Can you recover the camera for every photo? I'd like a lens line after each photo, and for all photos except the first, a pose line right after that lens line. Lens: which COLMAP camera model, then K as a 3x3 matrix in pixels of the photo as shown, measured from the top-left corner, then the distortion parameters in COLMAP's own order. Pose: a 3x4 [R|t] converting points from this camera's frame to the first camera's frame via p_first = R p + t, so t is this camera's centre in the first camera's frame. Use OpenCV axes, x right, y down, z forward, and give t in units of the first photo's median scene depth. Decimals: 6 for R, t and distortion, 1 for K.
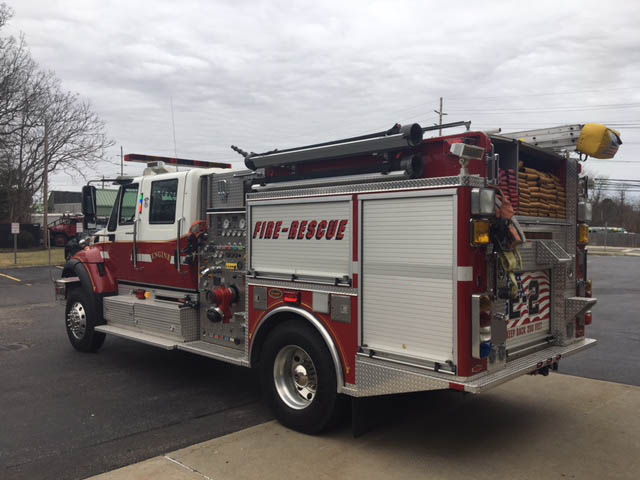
lens RADIAL K [[534.6, 0, 323.6], [0, 534.6, 236.2], [0, 0, 1]] dist [0.080183, -0.121890]
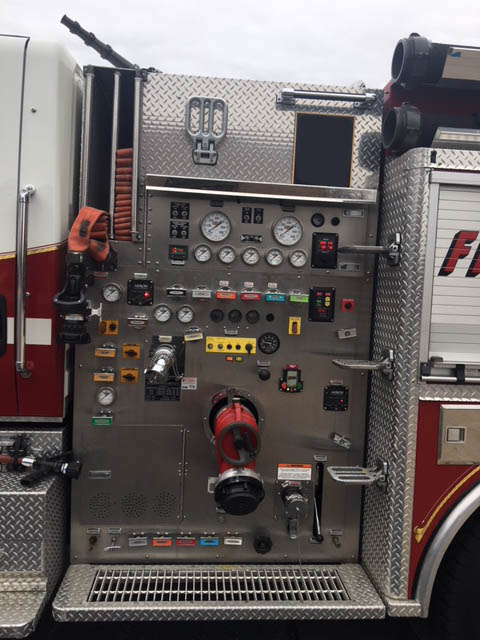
lens RADIAL K [[534.6, 0, 240.0], [0, 534.6, 320.0], [0, 0, 1]] dist [0.080183, -0.121890]
pose [[0.660158, -0.024725, 0.750719, -0.519724], [-0.040765, 0.996806, 0.068677, 0.015433], [-0.750020, -0.075941, 0.657042, 0.888088]]
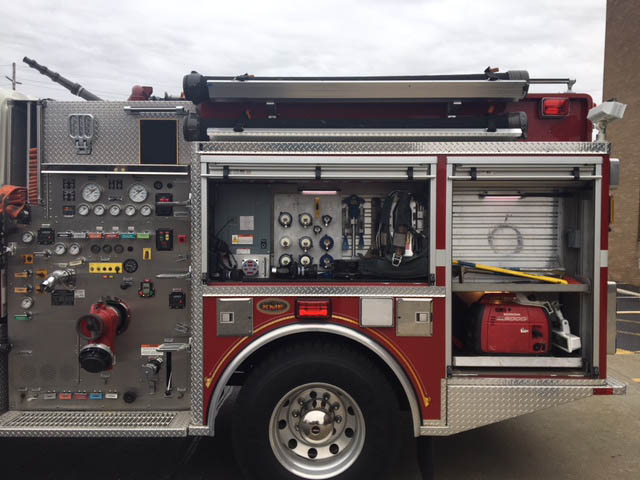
lens RADIAL K [[534.6, 0, 323.6], [0, 534.6, 236.2], [0, 0, 1]] dist [0.080183, -0.121890]
pose [[0.720195, -0.015982, 0.693588, -0.472647], [0.001054, 0.999759, 0.021943, 0.011460], [-0.693771, -0.015072, 0.720038, 0.502423]]
